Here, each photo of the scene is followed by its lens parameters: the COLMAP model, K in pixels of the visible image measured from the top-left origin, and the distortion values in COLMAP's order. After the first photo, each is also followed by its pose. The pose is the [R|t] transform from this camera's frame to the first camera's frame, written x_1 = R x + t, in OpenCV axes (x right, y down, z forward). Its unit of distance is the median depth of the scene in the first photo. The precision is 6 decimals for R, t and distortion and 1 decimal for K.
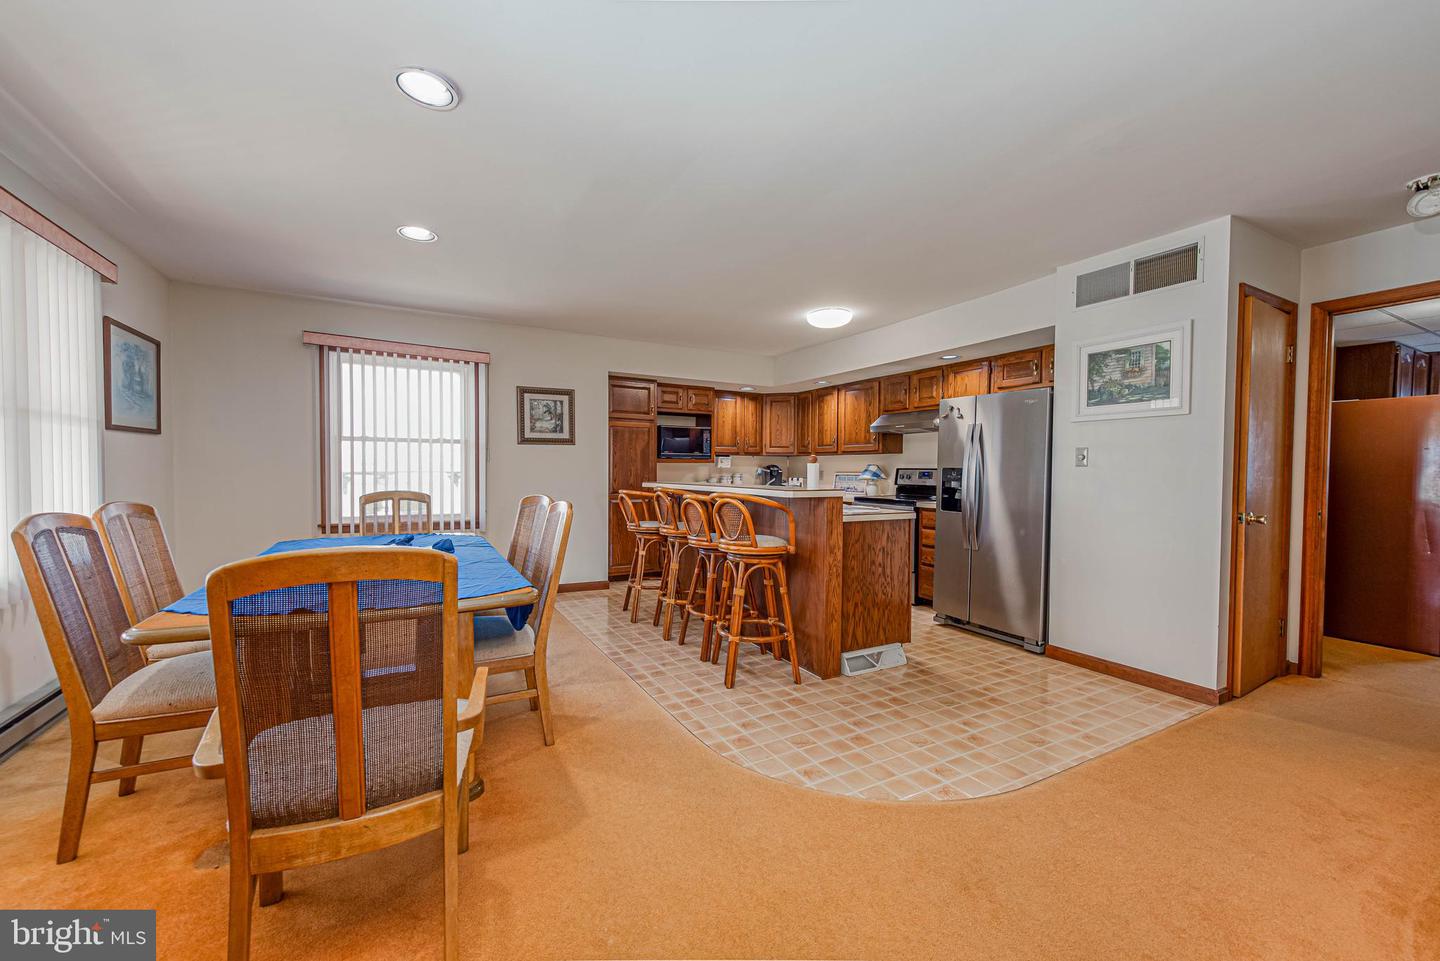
lens RADIAL K [[577.9, 0, 720.0], [0, 577.9, 480.5], [0, 0, 1]] dist [-0.000838, -0.000077]
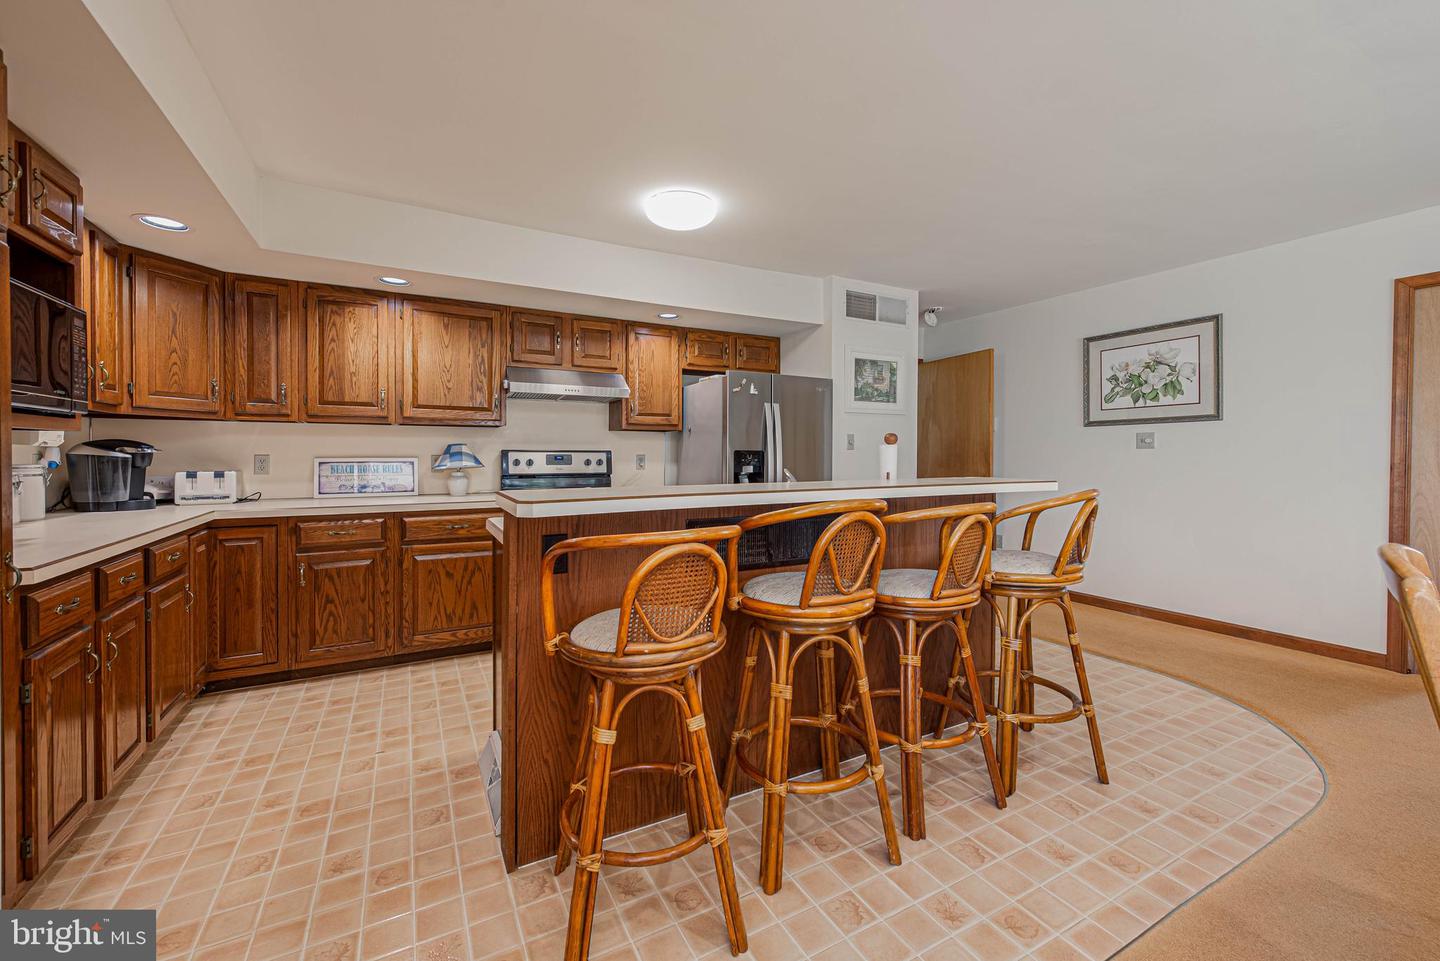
lens RADIAL K [[565.2, 0, 717.8], [0, 565.2, 462.0], [0, 0, 1]] dist [-0.000150, 0.000000]
pose [[0.013190, -0.024555, 0.999611, -0.558934], [0.018040, 0.999542, 0.024315, -0.032775], [-0.999750, 0.017713, 0.013627, 1.262062]]
